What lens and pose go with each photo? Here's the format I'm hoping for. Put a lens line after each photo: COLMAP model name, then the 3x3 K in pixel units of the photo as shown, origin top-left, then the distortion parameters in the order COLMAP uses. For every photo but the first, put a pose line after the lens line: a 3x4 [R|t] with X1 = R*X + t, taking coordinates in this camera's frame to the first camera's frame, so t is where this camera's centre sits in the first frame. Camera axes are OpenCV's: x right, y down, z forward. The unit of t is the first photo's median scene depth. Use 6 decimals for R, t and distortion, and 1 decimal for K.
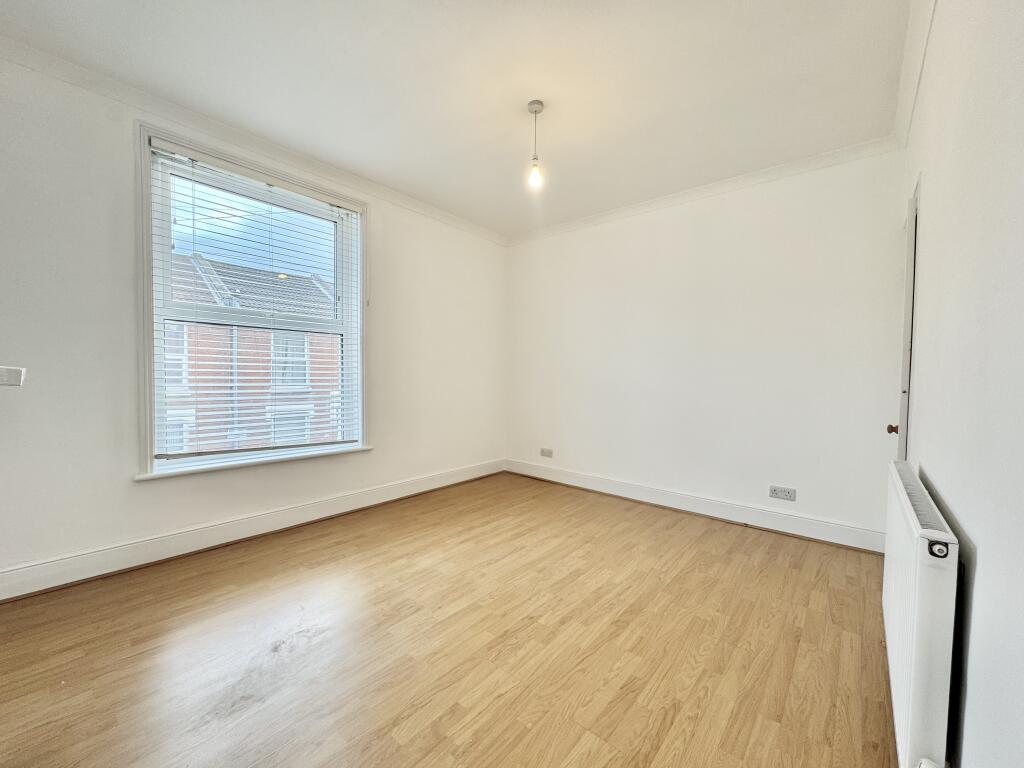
lens RADIAL K [[407.1, 0, 512.0], [0, 407.1, 384.0], [0, 0, 1]] dist [0.000042, -0.000003]
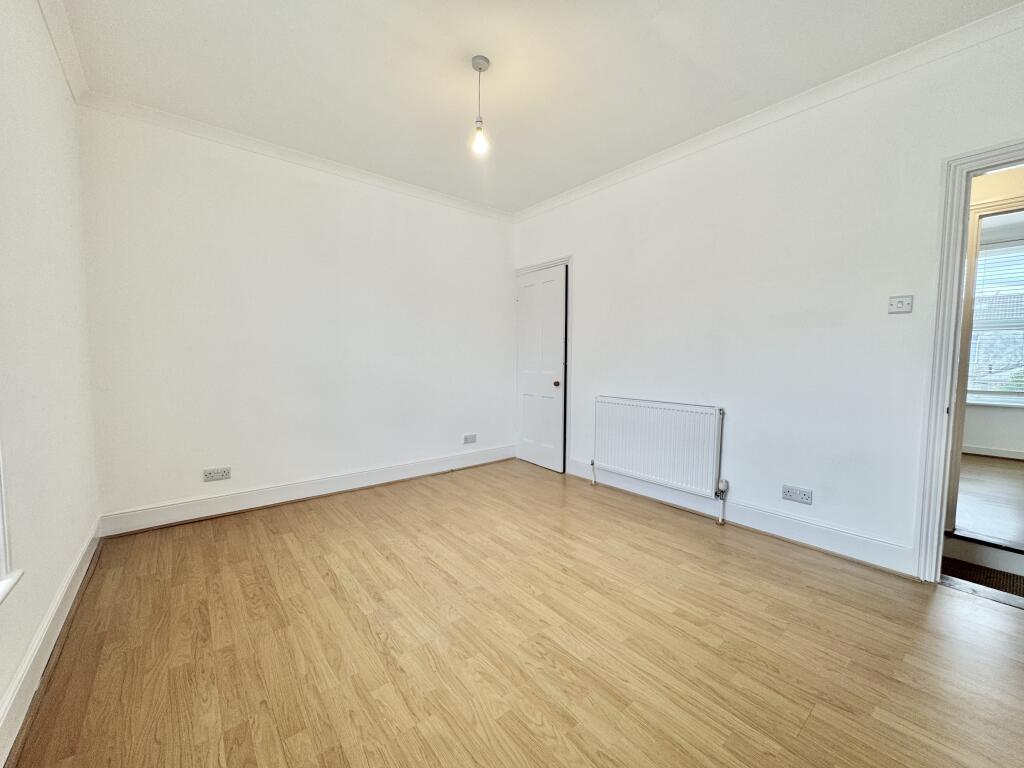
lens RADIAL K [[407.1, 0, 512.0], [0, 407.1, 384.0], [0, 0, 1]] dist [0.000042, -0.000003]
pose [[0.177122, -0.075431, 0.981294, -0.730440], [0.022773, 0.997106, 0.072536, -0.022781], [-0.983925, 0.009499, 0.178327, 0.644218]]
